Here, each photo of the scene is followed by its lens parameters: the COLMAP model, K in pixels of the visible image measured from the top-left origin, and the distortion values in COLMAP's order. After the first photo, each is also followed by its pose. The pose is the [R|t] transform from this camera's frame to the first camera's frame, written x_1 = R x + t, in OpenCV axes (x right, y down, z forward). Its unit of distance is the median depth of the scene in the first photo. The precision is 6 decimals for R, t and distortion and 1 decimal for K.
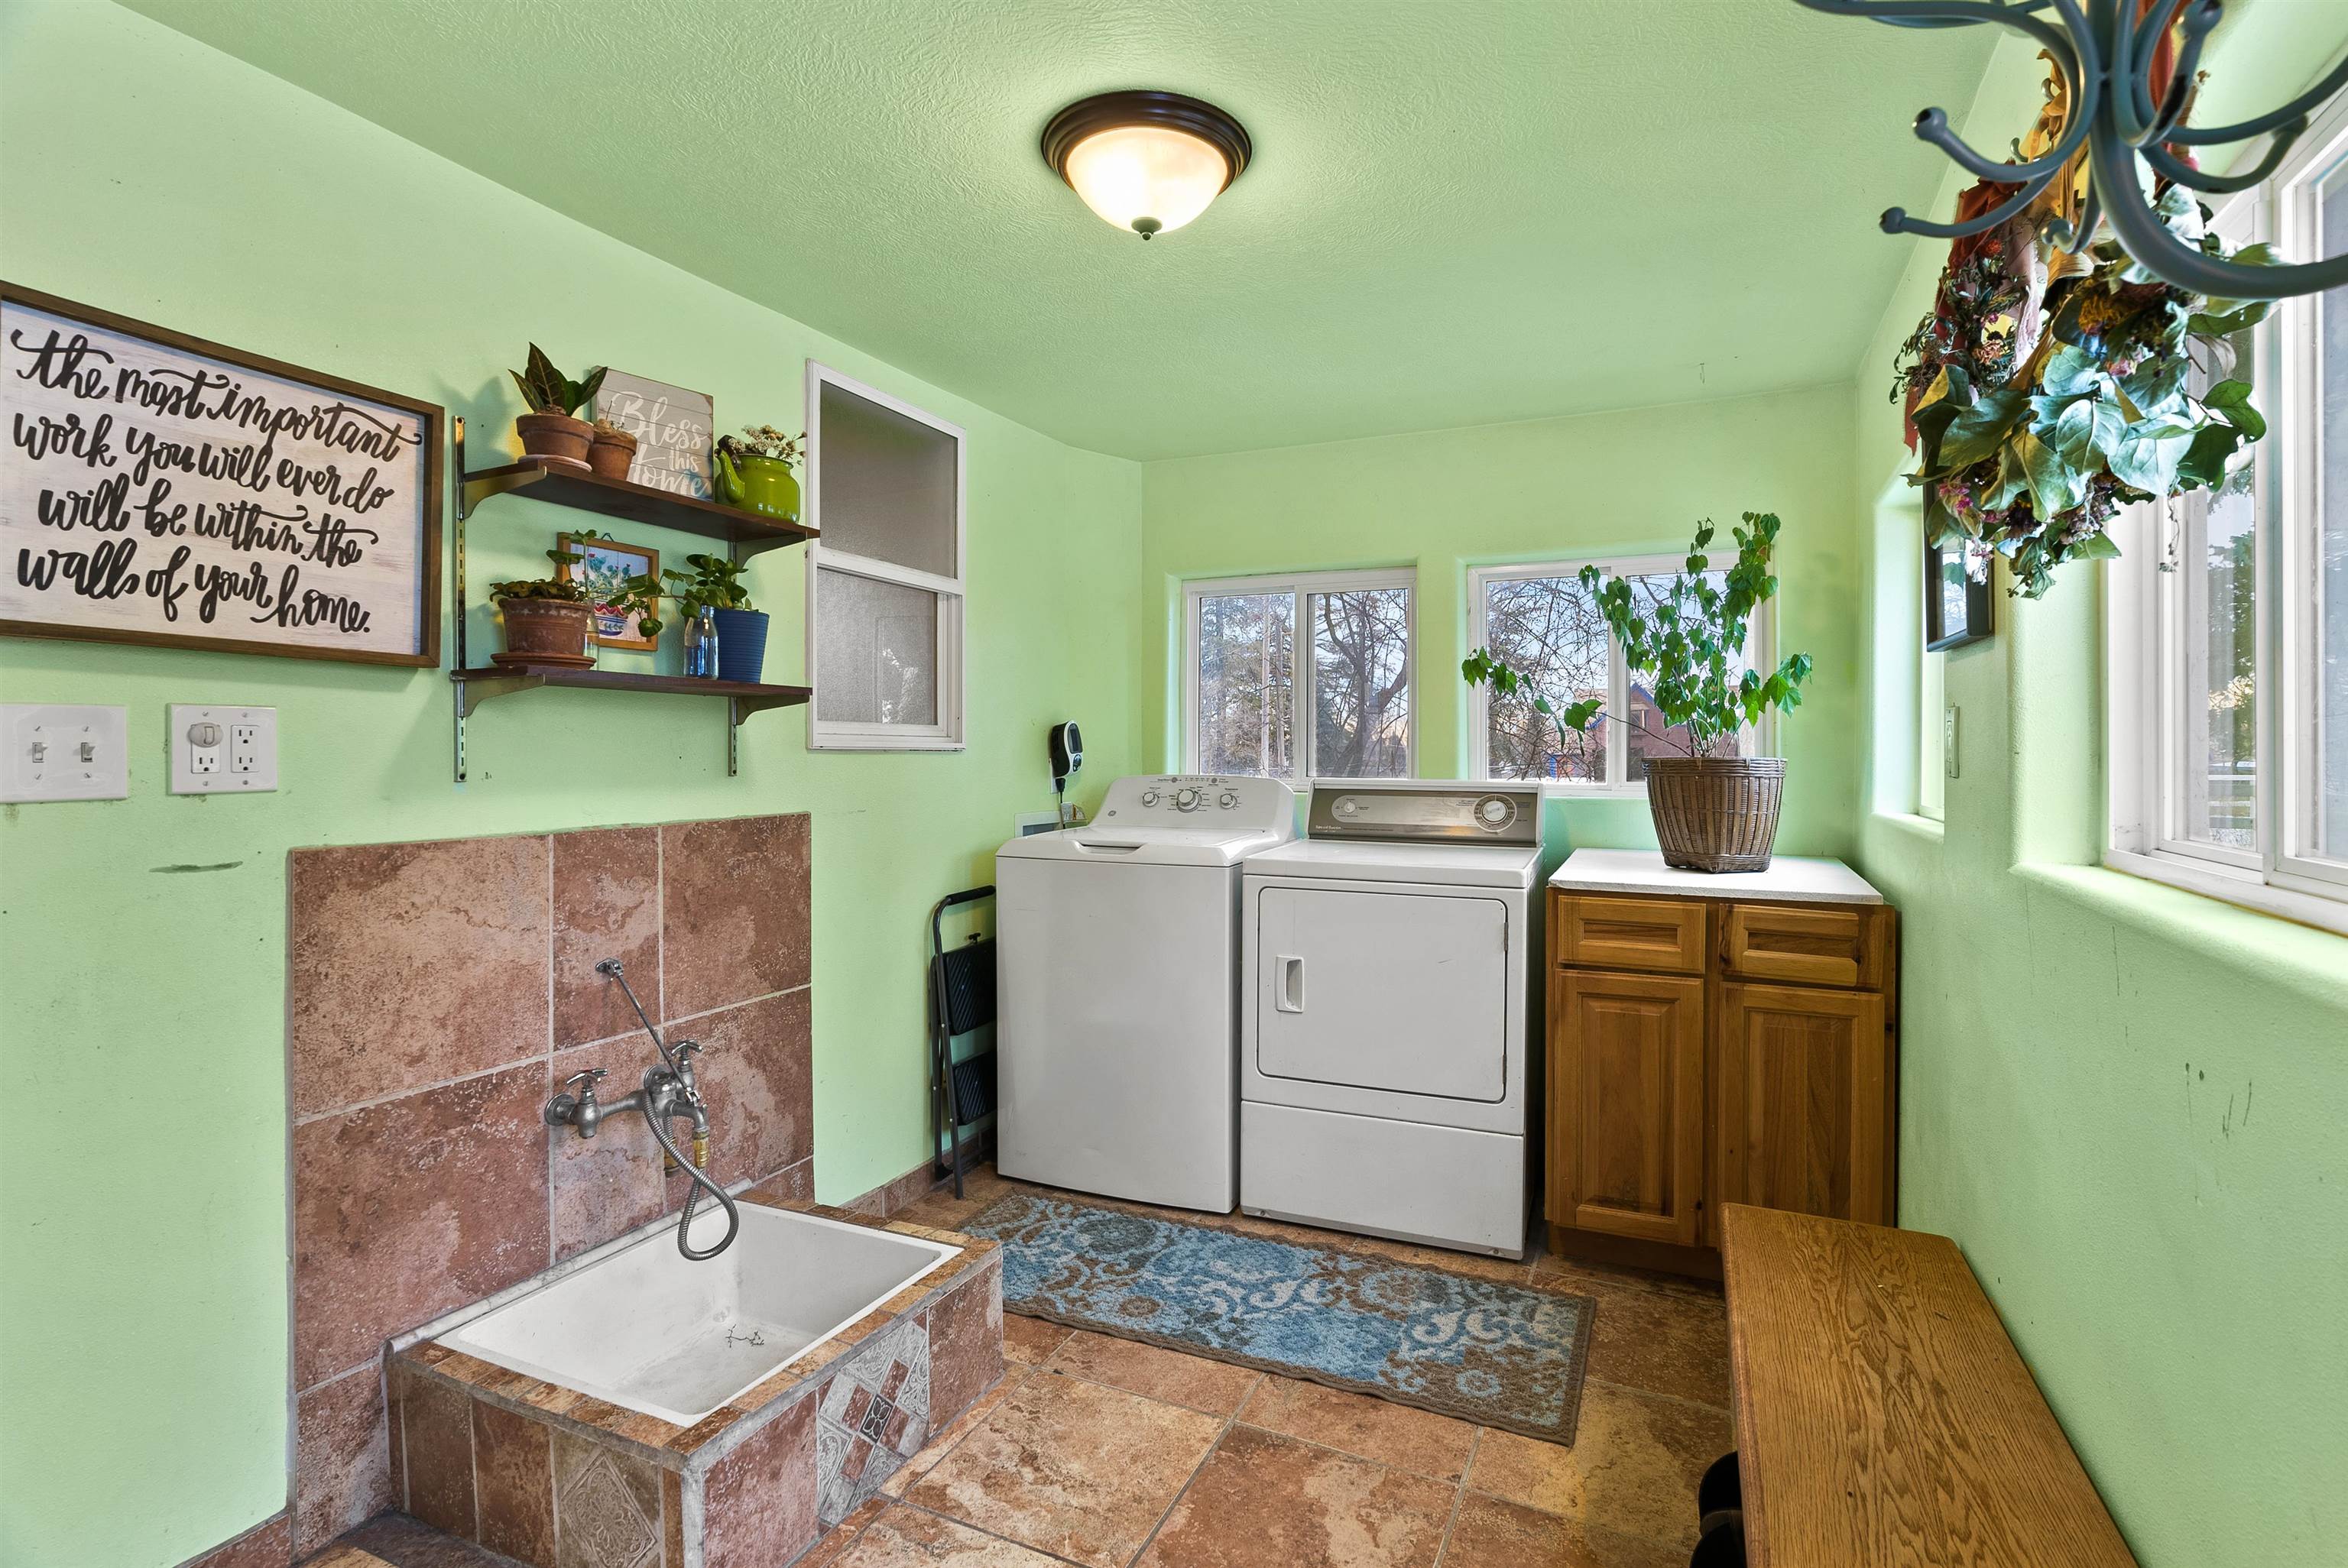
lens RADIAL K [[1069.1, 0, 1166.0], [0, 1069.1, 784.5], [0, 0, 1]] dist [-0.009204, 0.000605]
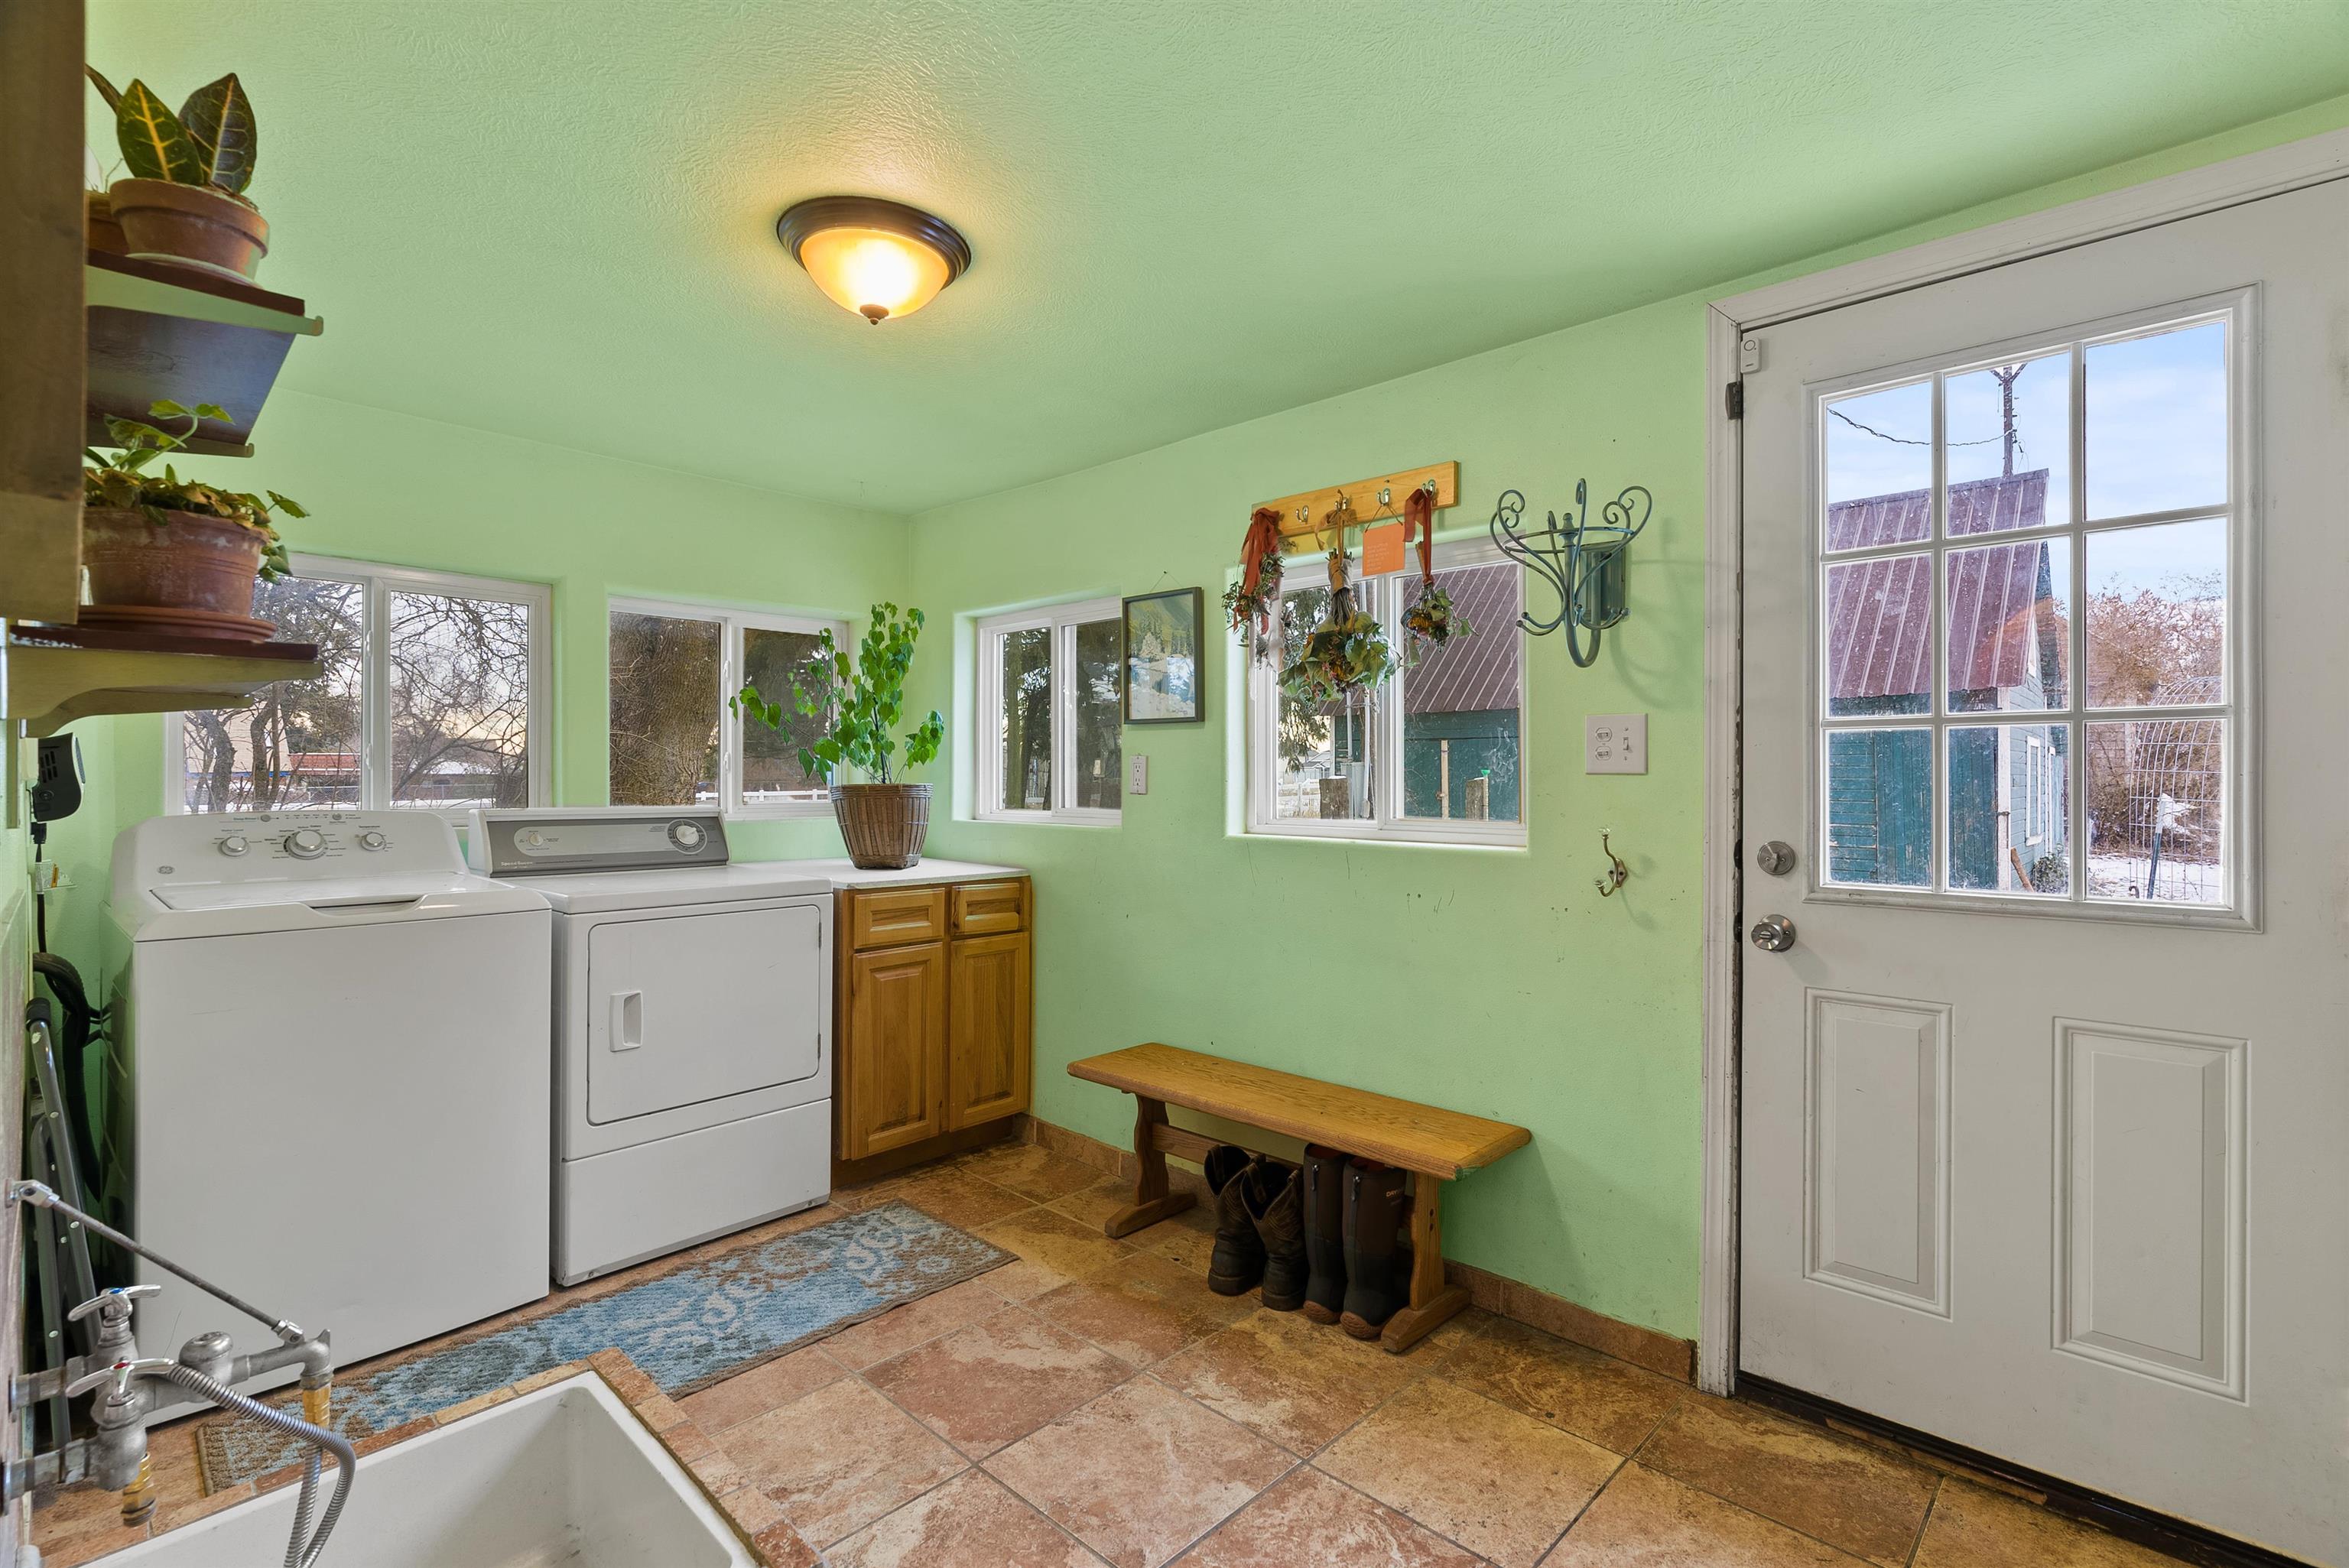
lens RADIAL K [[1069.6, 0, 1166.5], [0, 1069.6, 784.5], [0, 0, 1]] dist [-0.009204, 0.000605]
pose [[0.332630, -0.006671, 0.943034, -0.727895], [0.023618, 0.999720, -0.001259, -0.017475], [-0.942762, 0.022691, 0.332694, 0.239482]]
